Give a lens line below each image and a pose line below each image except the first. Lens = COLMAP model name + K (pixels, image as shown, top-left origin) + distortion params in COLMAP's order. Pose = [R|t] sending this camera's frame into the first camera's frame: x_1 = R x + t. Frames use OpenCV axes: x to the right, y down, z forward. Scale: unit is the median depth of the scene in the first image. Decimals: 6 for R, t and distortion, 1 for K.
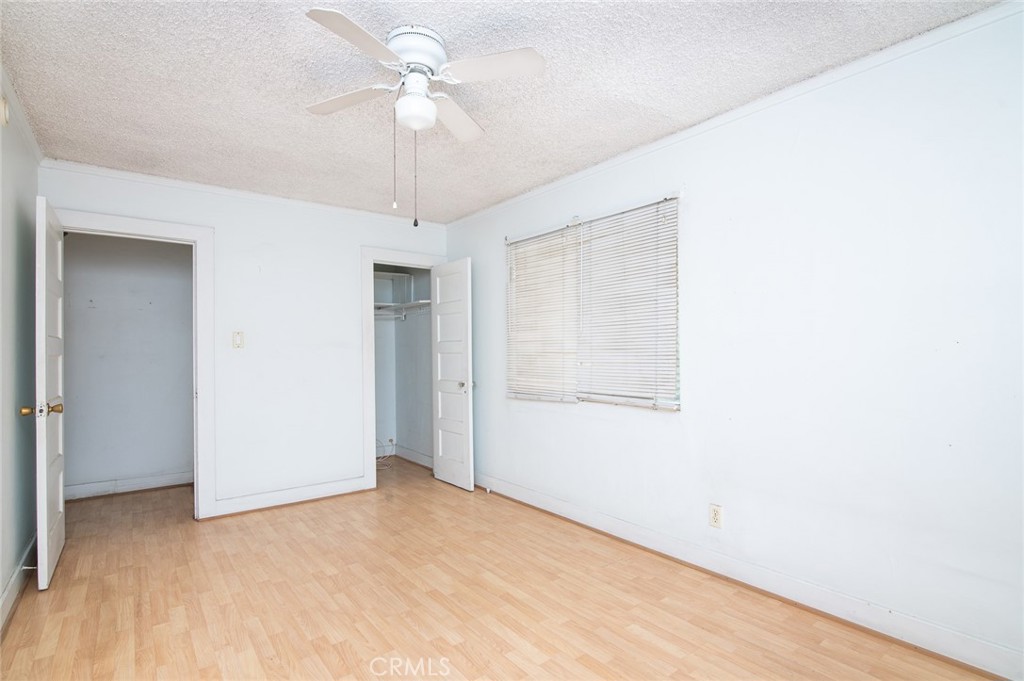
lens RADIAL K [[496.2, 0, 507.6], [0, 496.2, 345.0], [0, 0, 1]] dist [-0.006709, 0.000327]
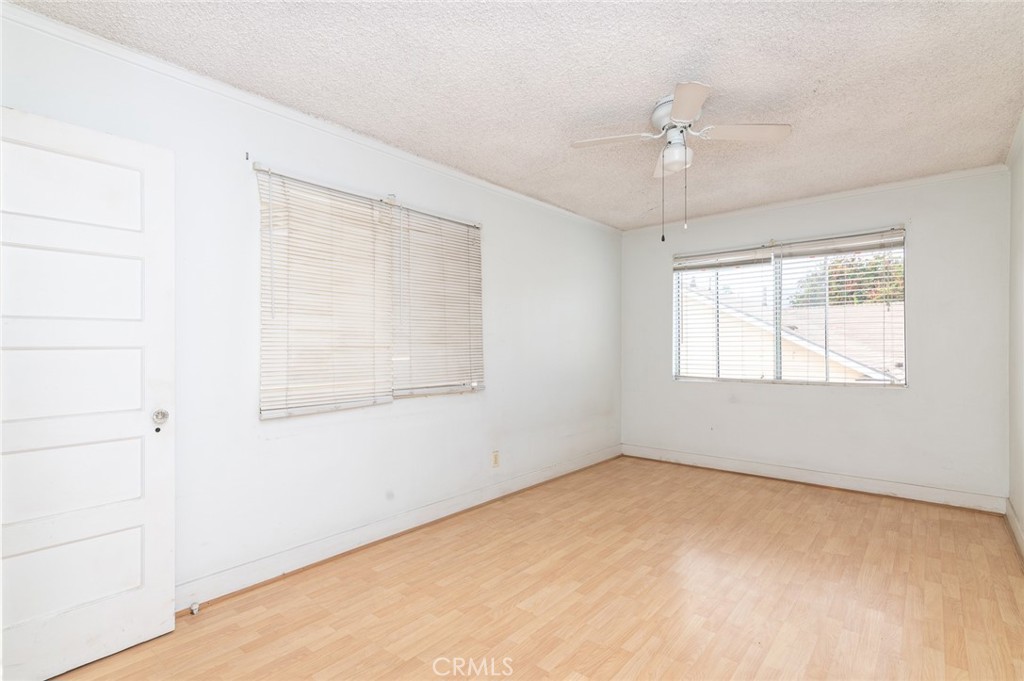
lens RADIAL K [[496.2, 0, 507.3], [0, 496.2, 342.4], [0, 0, 1]] dist [-0.006709, 0.000327]
pose [[-0.203813, 0.018258, 0.978840, -0.953308], [-0.002661, 0.999812, -0.019204, 0.030095], [-0.979006, -0.006519, -0.203726, 1.191295]]
